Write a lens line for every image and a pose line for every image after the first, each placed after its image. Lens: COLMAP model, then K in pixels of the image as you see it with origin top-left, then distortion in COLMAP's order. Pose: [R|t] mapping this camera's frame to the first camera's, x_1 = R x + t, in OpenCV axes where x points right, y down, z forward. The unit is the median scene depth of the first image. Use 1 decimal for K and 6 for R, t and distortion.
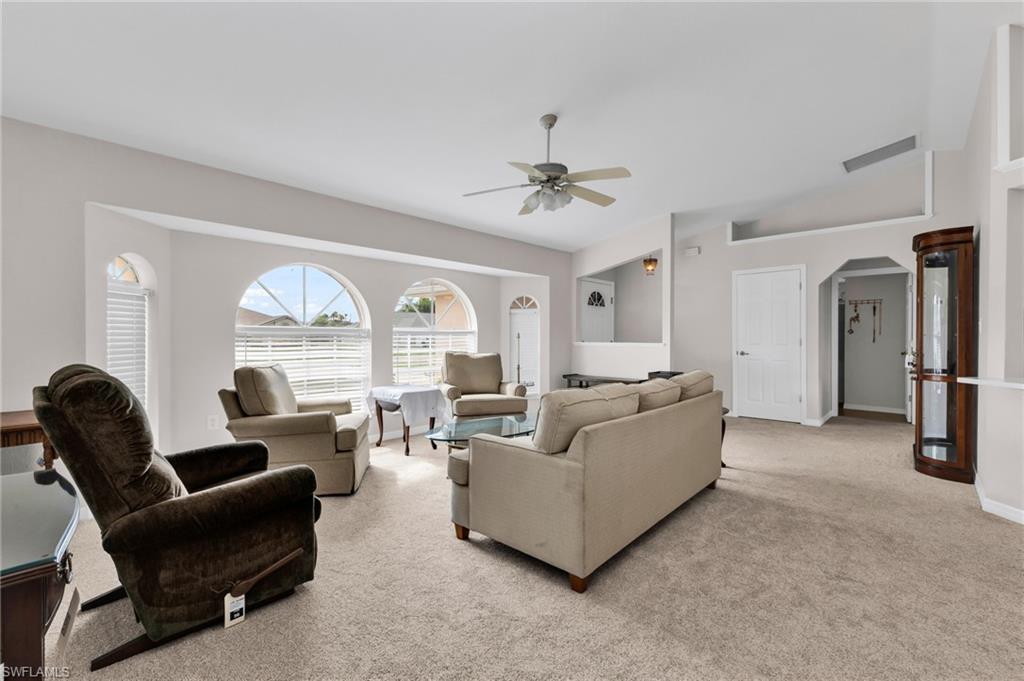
lens RADIAL K [[442.4, 0, 510.7], [0, 442.4, 337.4], [0, 0, 1]] dist [-0.002587, -0.000342]
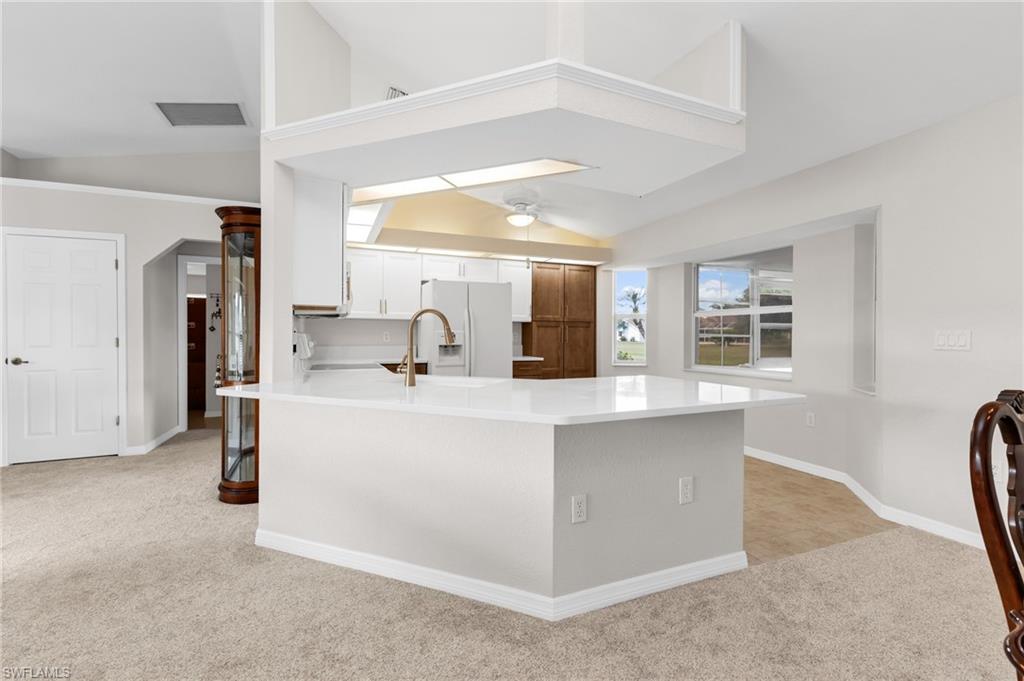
lens RADIAL K [[440.4, 0, 510.5], [0, 440.4, 338.6], [0, 0, 1]] dist [0.024594, -0.008100]
pose [[0.427654, -0.008505, 0.903902, 0.271584], [0.001454, 0.999961, 0.008721, -0.000644], [-0.903941, -0.002415, 0.427650, 0.111754]]
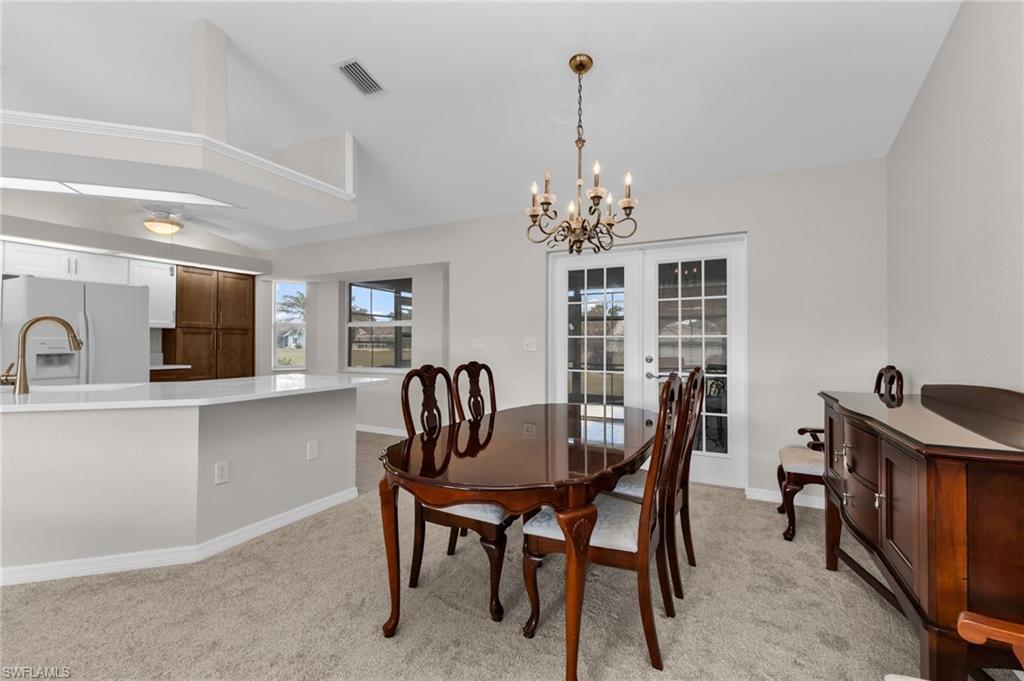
lens RADIAL K [[440.4, 0, 510.5], [0, 440.4, 338.6], [0, 0, 1]] dist [0.024594, -0.008100]
pose [[-0.250986, 0.006346, 0.967970, 0.083779], [0.000561, 0.999979, -0.006411, -0.000822], [-0.967991, -0.001066, -0.250984, 0.037270]]
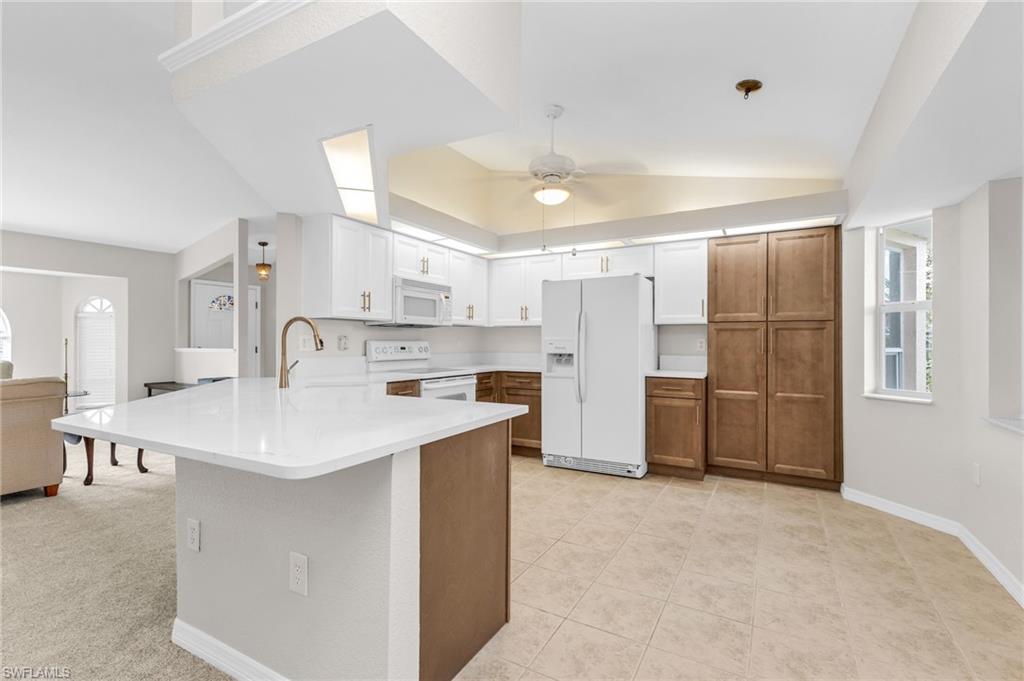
lens RADIAL K [[457.6, 0, 532.5], [0, 457.6, 337.3], [0, 0, 1]] dist [0.001751, 0.000201]
pose [[0.971368, 0.001179, 0.237579, 0.769094], [0.001757, 0.999925, -0.012146, 0.000605], [-0.237575, 0.012216, 0.971292, -0.157332]]
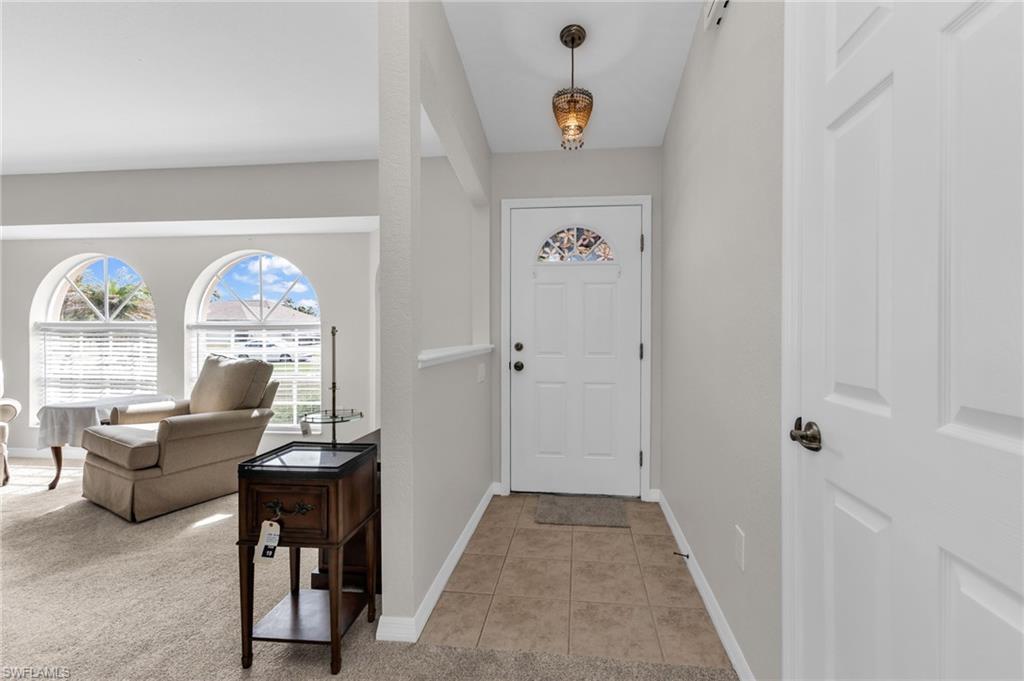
lens RADIAL K [[457.6, 0, 532.5], [0, 457.6, 337.3], [0, 0, 1]] dist [0.001751, 0.000201]
pose [[0.587714, 0.005709, -0.809048, 0.672715], [-0.004160, 0.999983, 0.004034, 0.001318], [0.809058, 0.000994, 0.587728, 0.908459]]
